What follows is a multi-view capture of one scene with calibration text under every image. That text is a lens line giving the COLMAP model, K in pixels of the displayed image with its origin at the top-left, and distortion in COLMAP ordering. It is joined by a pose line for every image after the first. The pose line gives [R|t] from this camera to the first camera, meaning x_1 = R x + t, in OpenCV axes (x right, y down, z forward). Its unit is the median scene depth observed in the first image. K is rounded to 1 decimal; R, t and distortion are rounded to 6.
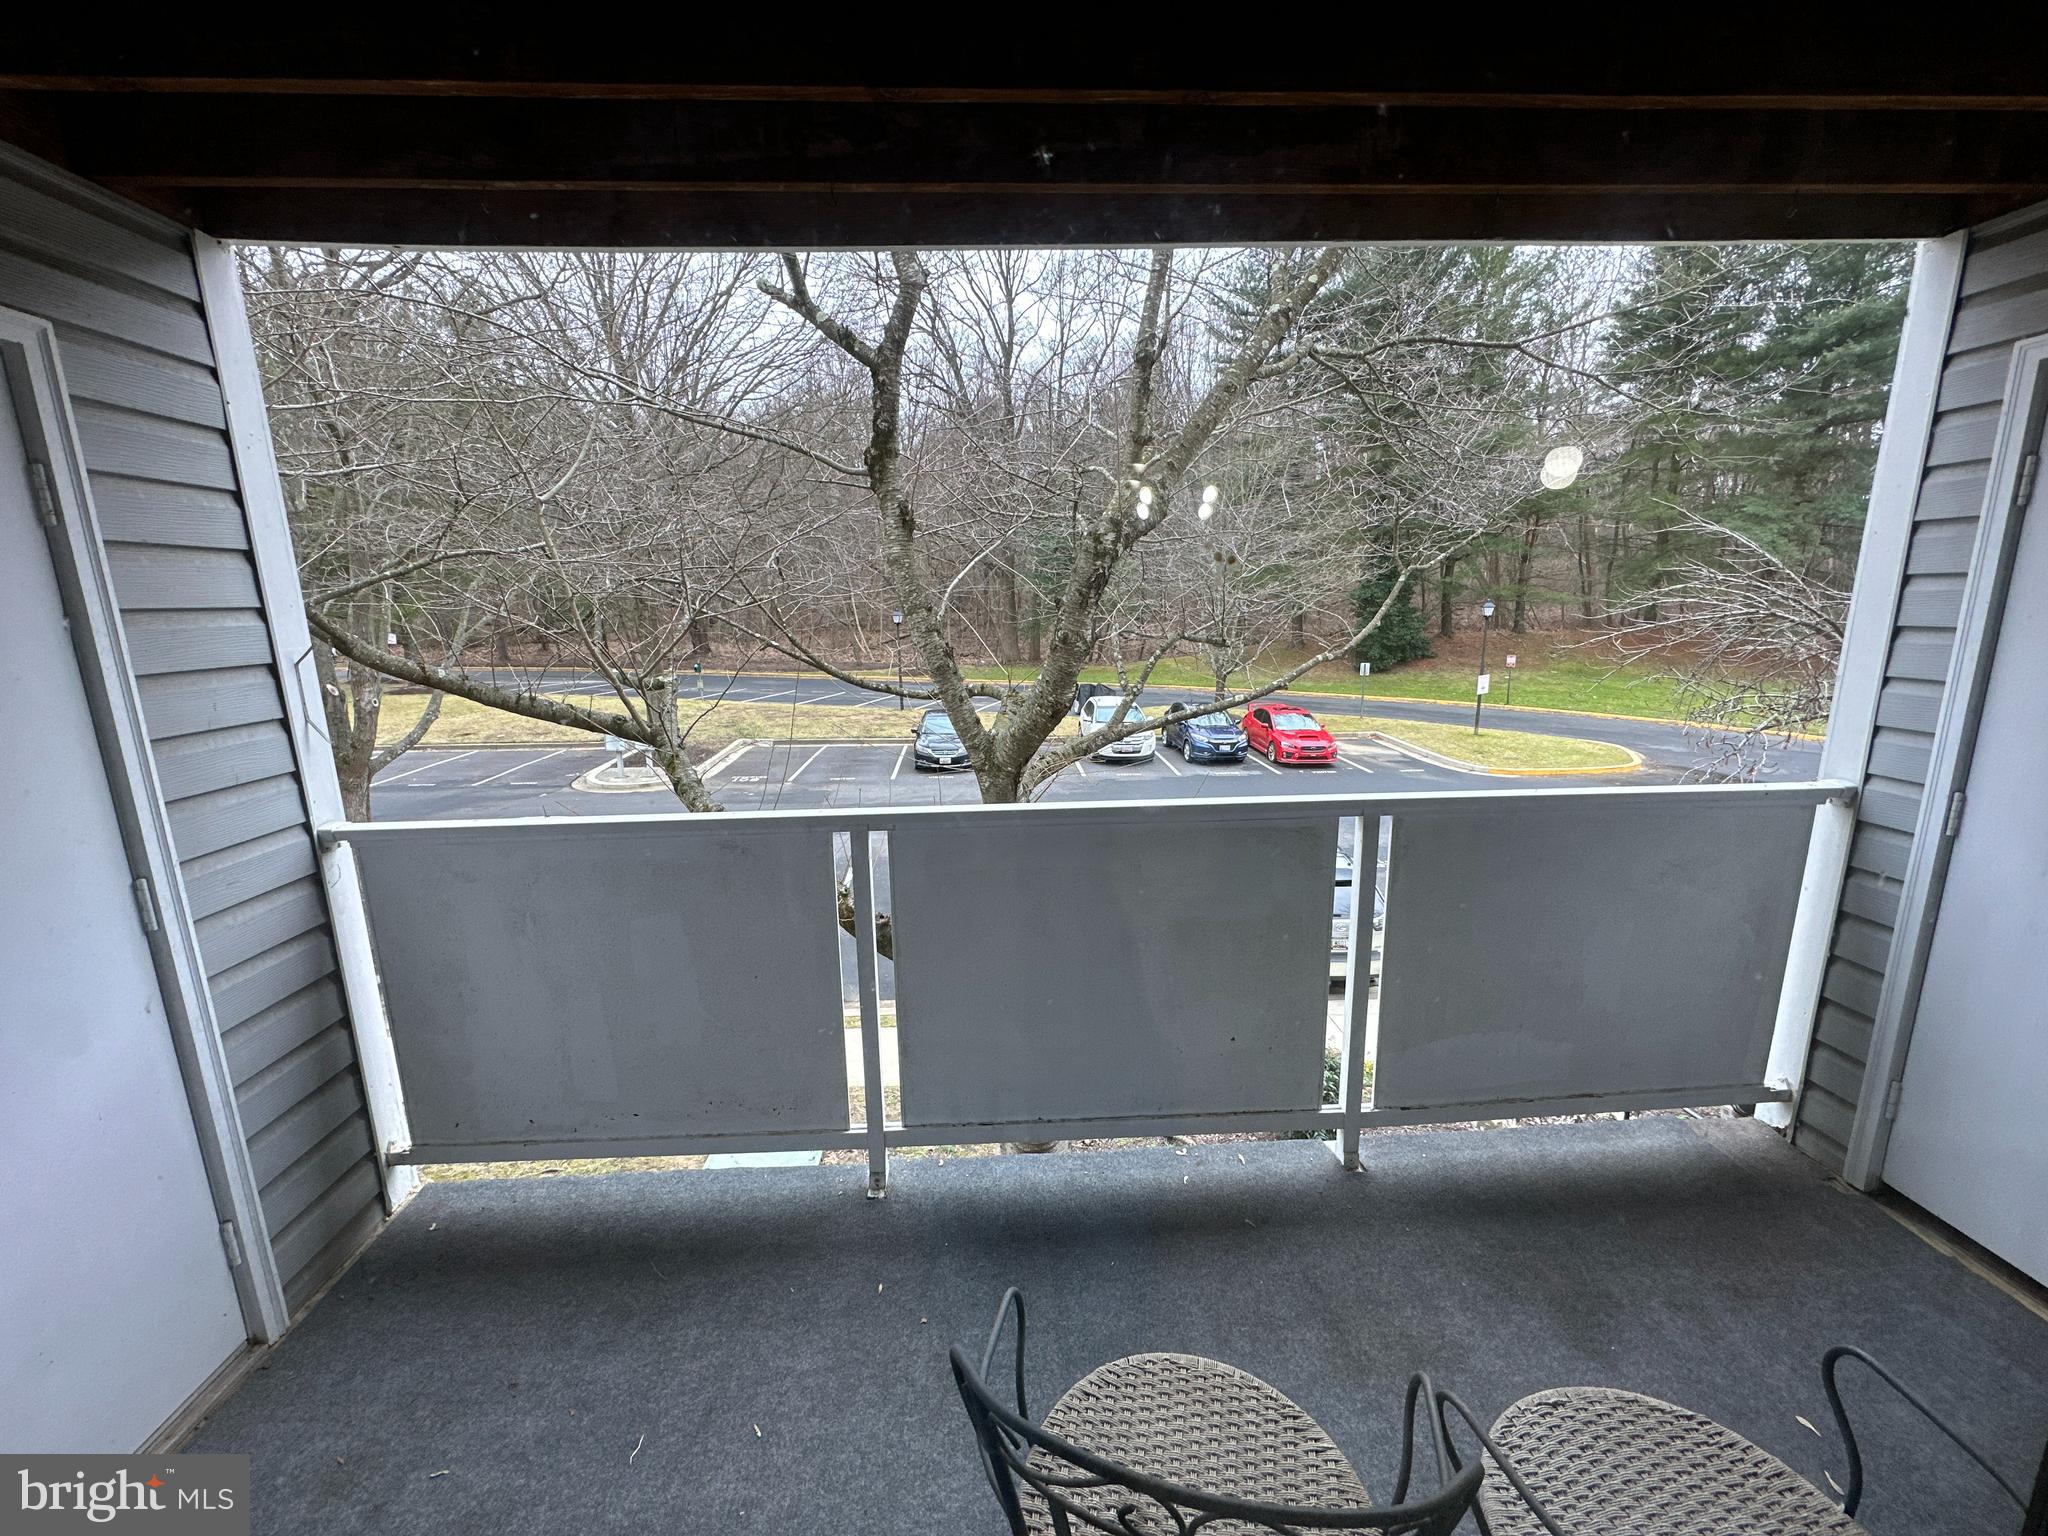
lens RADIAL K [[815.9, 0, 1024.0], [0, 815.9, 768.0], [0, 0, 1]] dist [-0.000026, 0.000099]
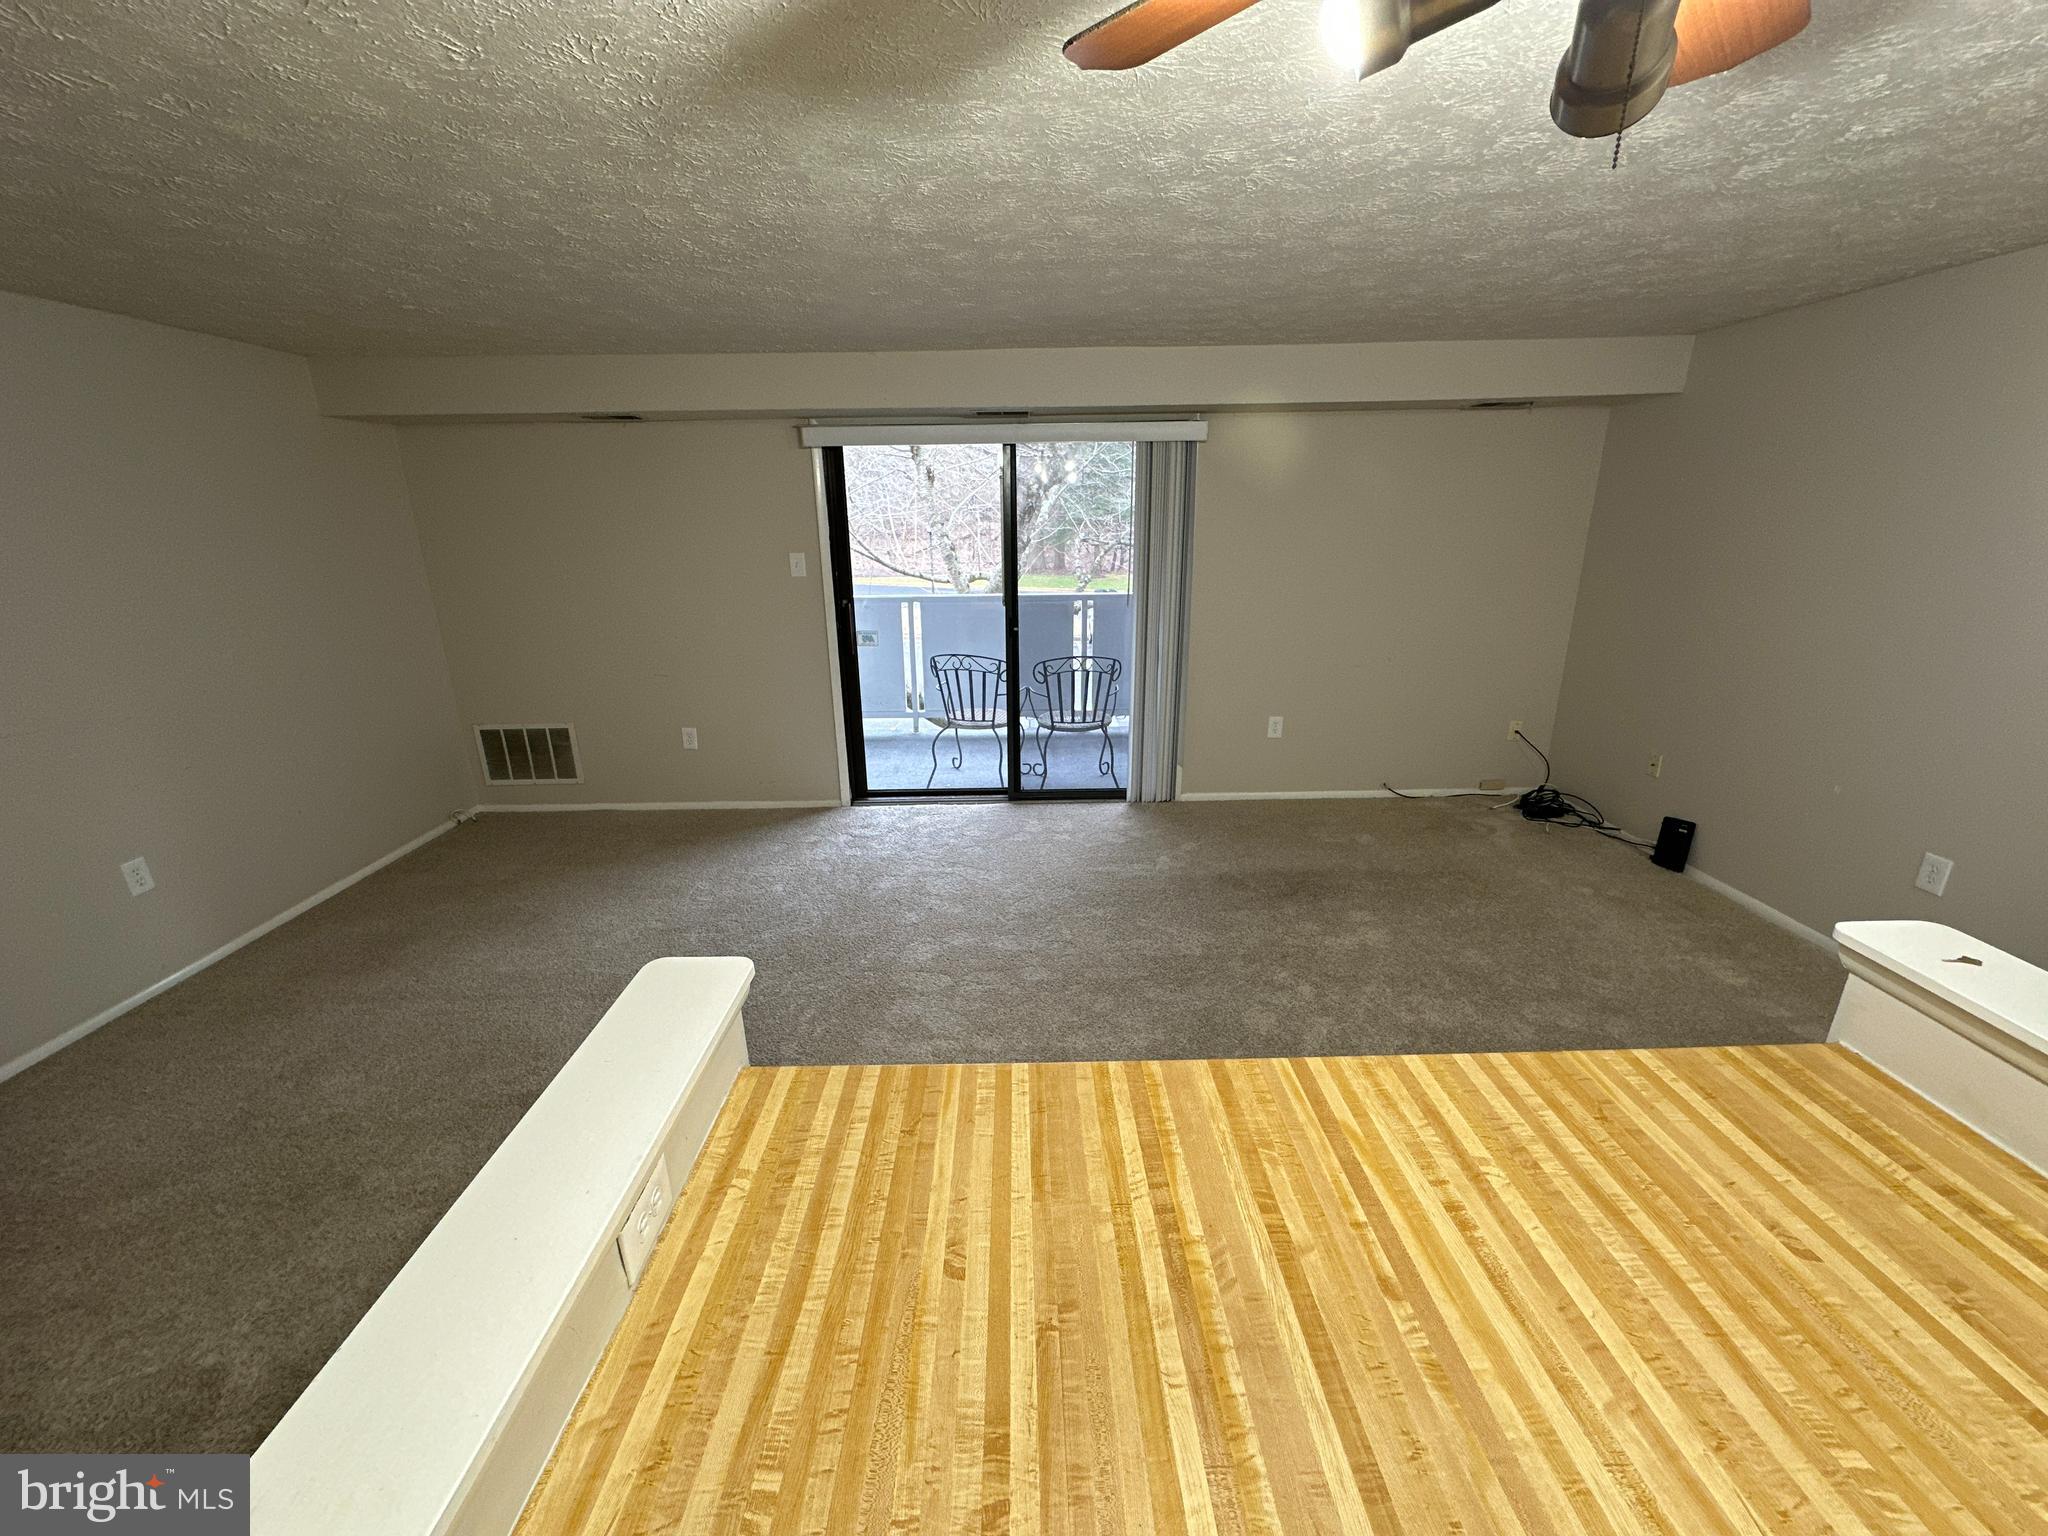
lens RADIAL K [[815.9, 0, 1024.0], [0, 815.9, 768.0], [0, 0, 1]] dist [-0.000026, 0.000099]
pose [[0.999026, 0.018349, -0.040119, 0.315627], [-0.014066, 0.994422, 0.104536, 0.330339], [0.041813, -0.103870, 0.993712, -1.845507]]
